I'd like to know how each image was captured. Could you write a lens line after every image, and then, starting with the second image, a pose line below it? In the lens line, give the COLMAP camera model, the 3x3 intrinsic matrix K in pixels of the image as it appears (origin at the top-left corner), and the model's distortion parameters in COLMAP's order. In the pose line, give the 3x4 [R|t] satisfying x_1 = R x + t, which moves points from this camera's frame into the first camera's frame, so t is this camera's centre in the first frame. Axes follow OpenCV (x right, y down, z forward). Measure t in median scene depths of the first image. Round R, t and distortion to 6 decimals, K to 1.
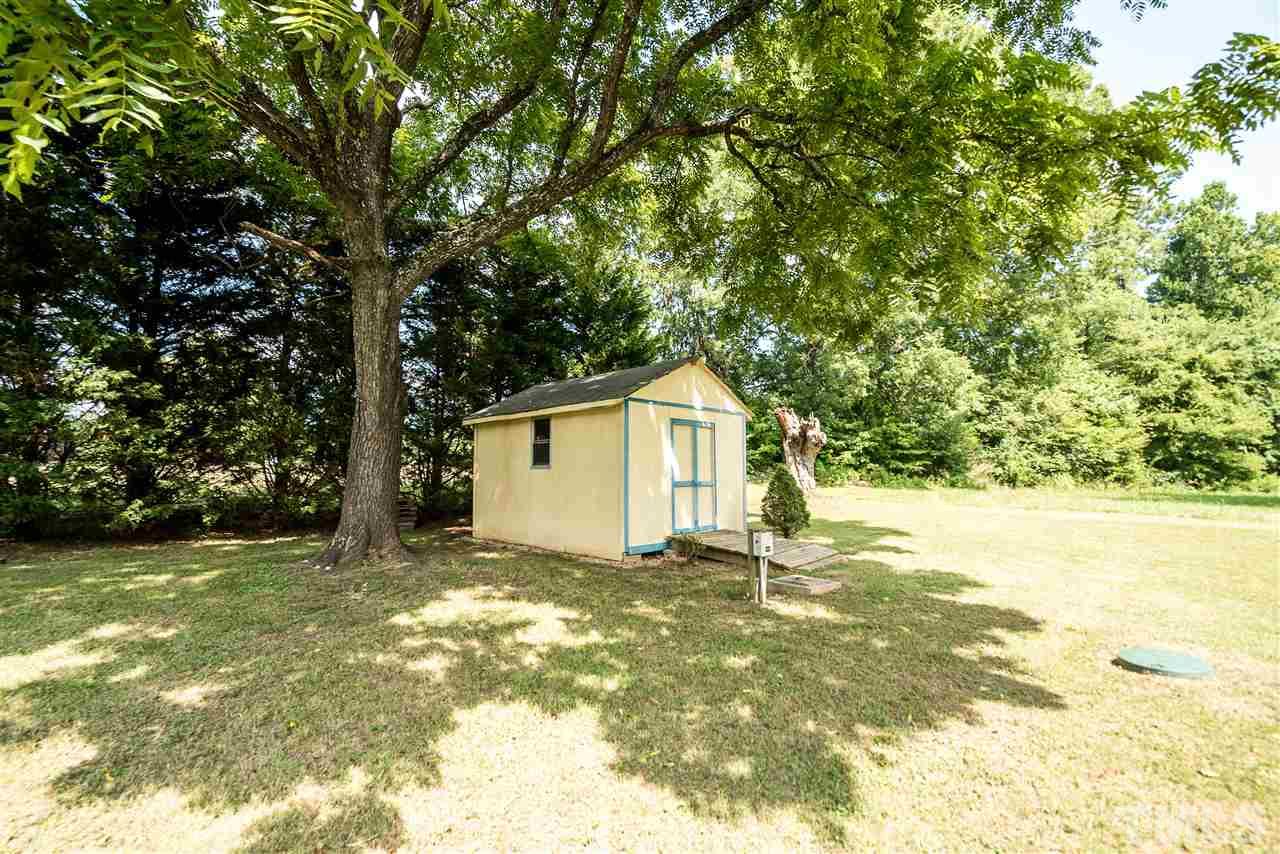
lens RADIAL K [[578.7, 0, 633.8], [0, 578.7, 425.8], [0, 0, 1]] dist [-0.000724, 0.001235]
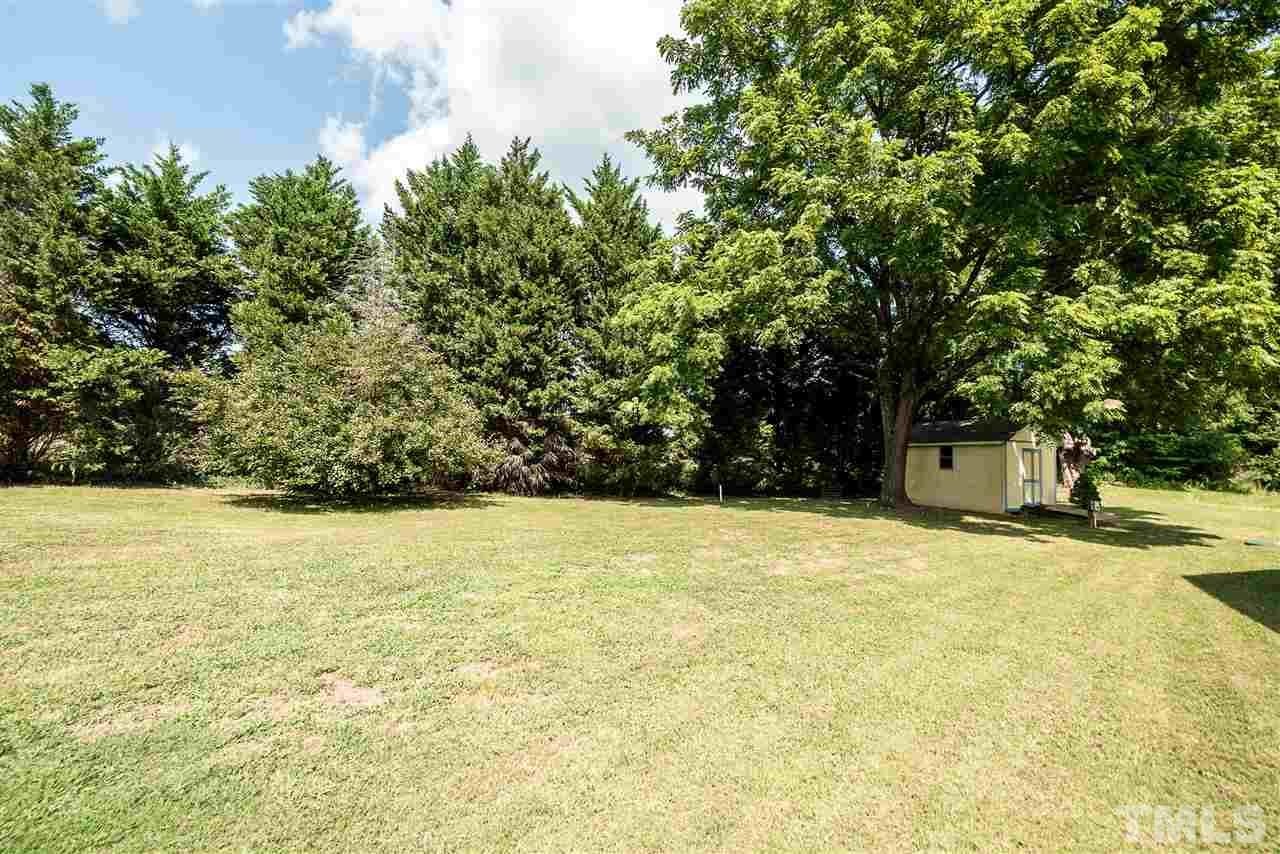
lens RADIAL K [[578.7, 0, 633.8], [0, 578.7, 425.8], [0, 0, 1]] dist [-0.000724, 0.001235]
pose [[0.955022, 0.012081, -0.296287, -0.206653], [-0.005378, 0.999711, 0.023429, -0.042750], [0.296485, -0.020782, 0.954811, -0.434120]]
